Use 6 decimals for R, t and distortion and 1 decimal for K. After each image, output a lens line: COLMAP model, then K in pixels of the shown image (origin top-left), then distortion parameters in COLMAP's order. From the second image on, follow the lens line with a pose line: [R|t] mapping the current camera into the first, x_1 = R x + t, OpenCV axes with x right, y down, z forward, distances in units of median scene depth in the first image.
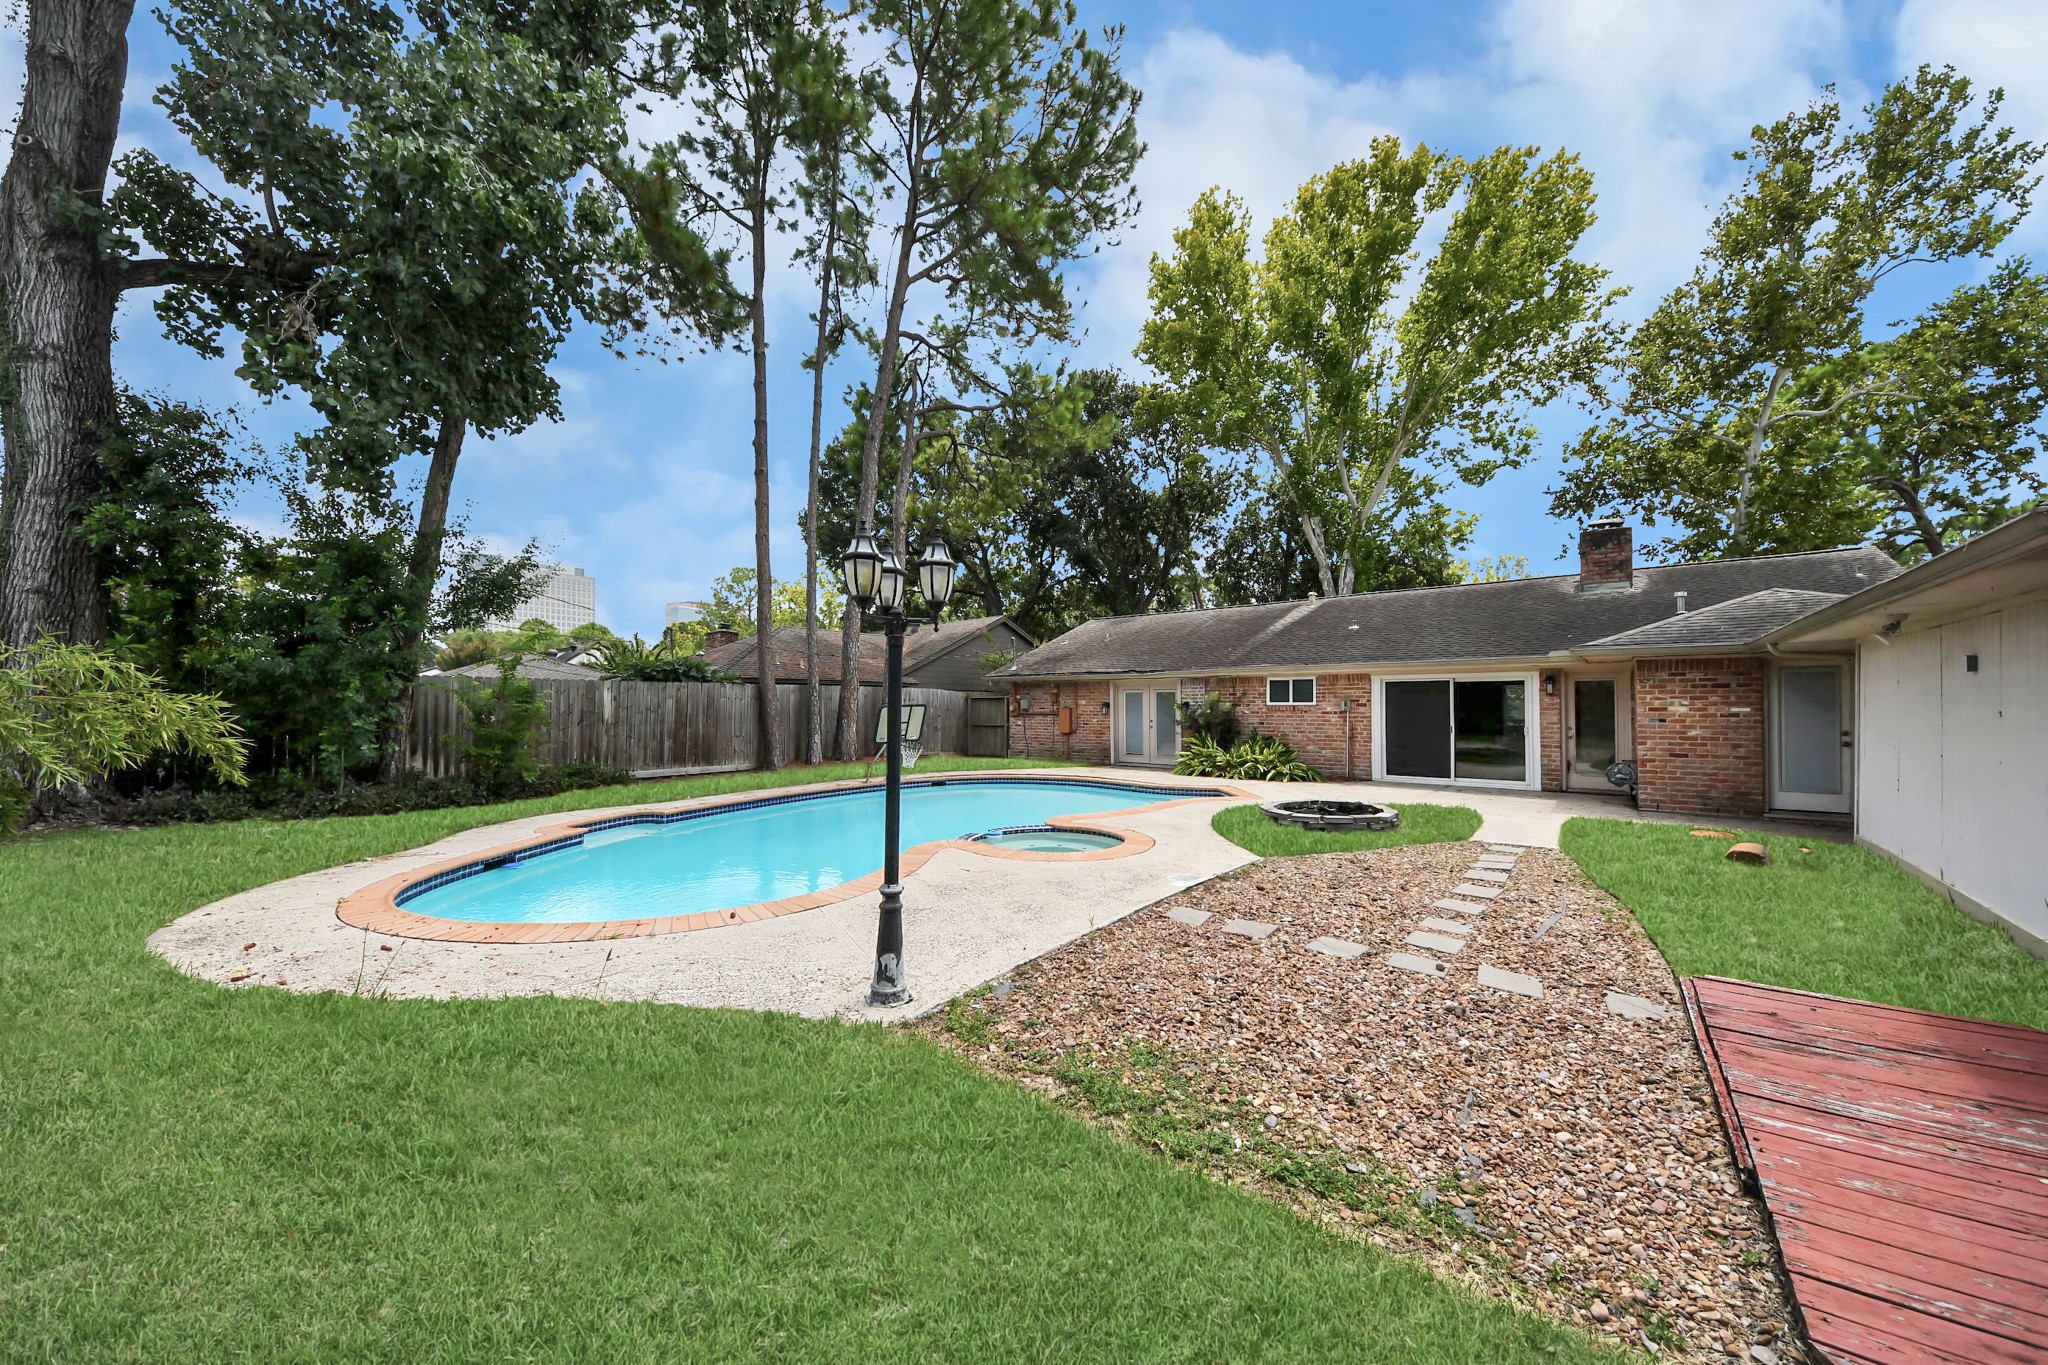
lens RADIAL K [[679.3, 0, 1024.5], [0, 679.3, 689.2], [0, 0, 1]] dist [0.008506, -0.000030]
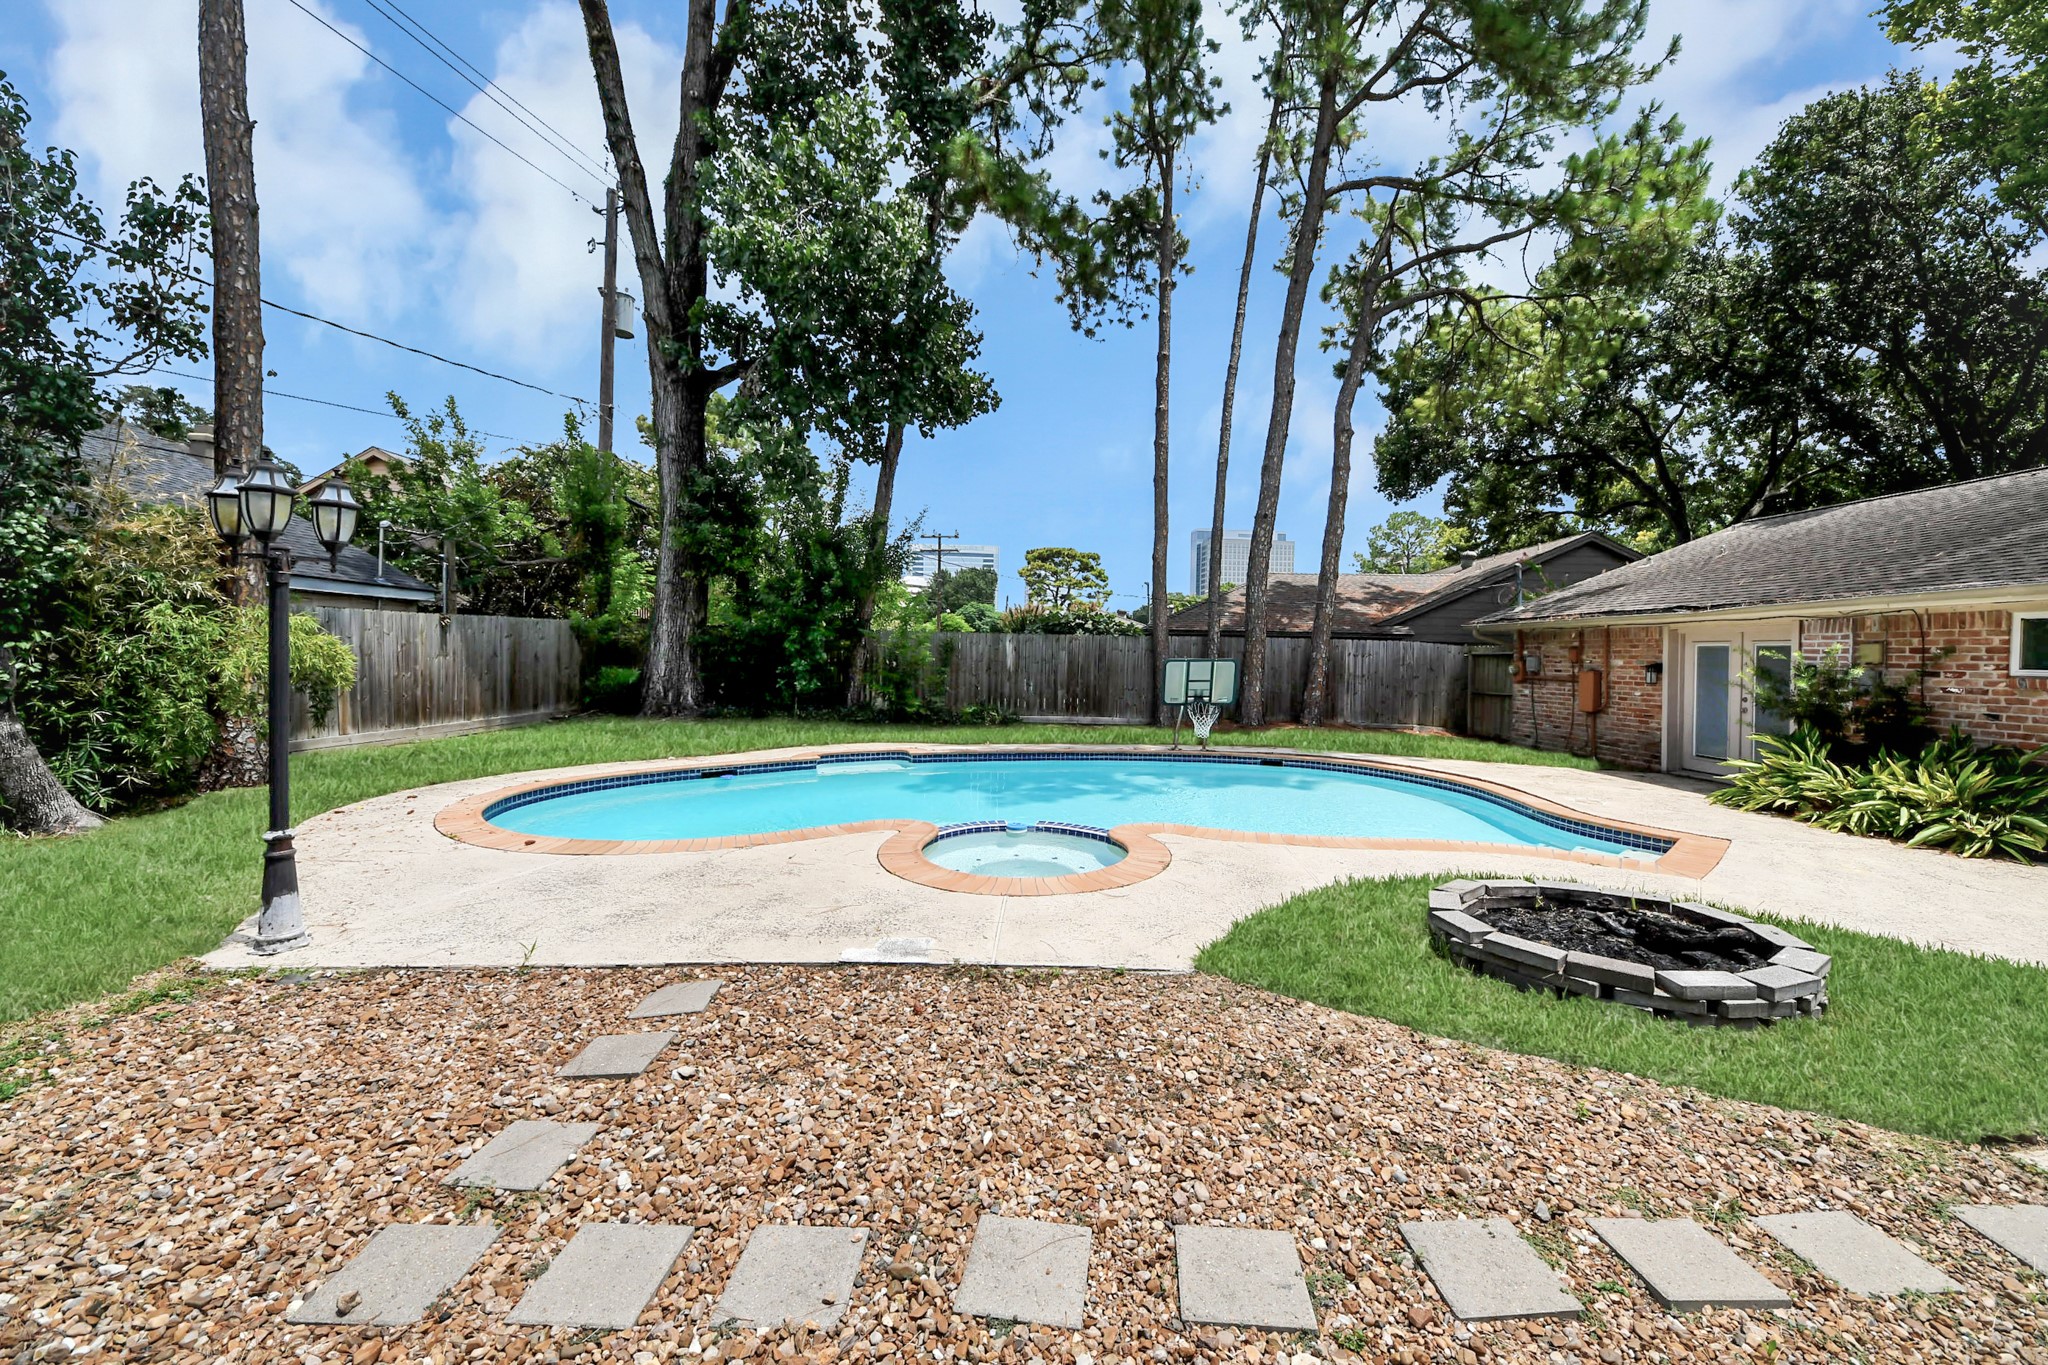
lens RADIAL K [[722.3, 0, 1067.2], [0, 722.3, 650.3], [0, 0, 1]] dist [-0.000499, -0.000448]
pose [[0.681794, 0.008769, -0.731492, 0.285447], [-0.002204, 0.999948, 0.009933, 0.003598], [0.731541, -0.005160, 0.681778, 0.243846]]
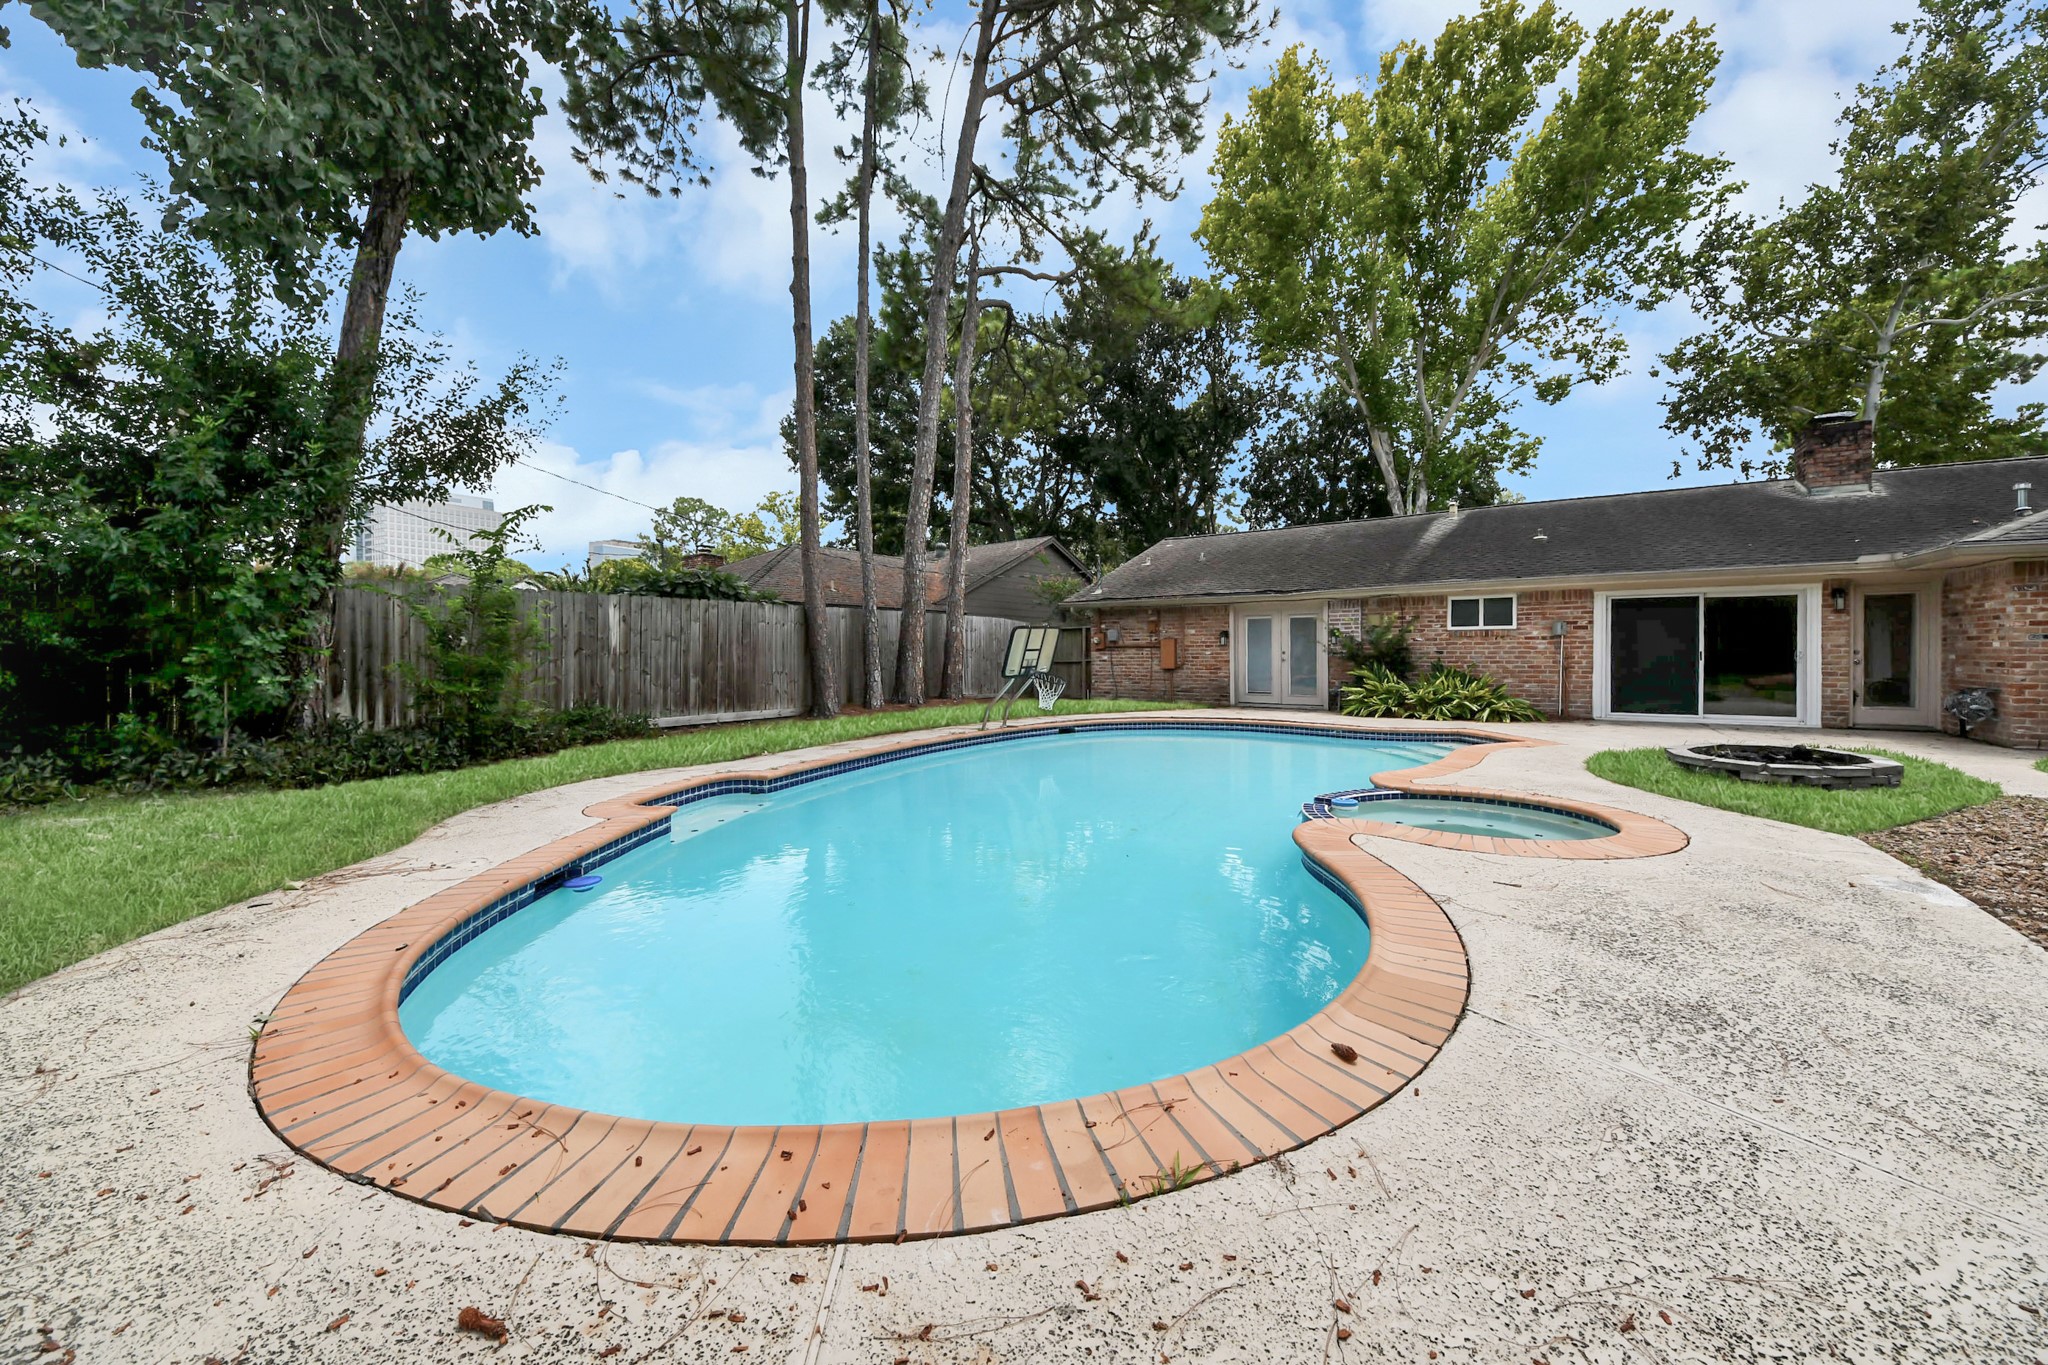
lens RADIAL K [[722.3, 0, 1067.2], [0, 722.3, 650.3], [0, 0, 1]] dist [-0.000499, -0.000448]
pose [[0.996116, -0.003709, 0.087977, -0.182254], [0.001516, 0.999687, 0.024981, 0.025799], [-0.088042, -0.024750, 0.995809, 0.175795]]
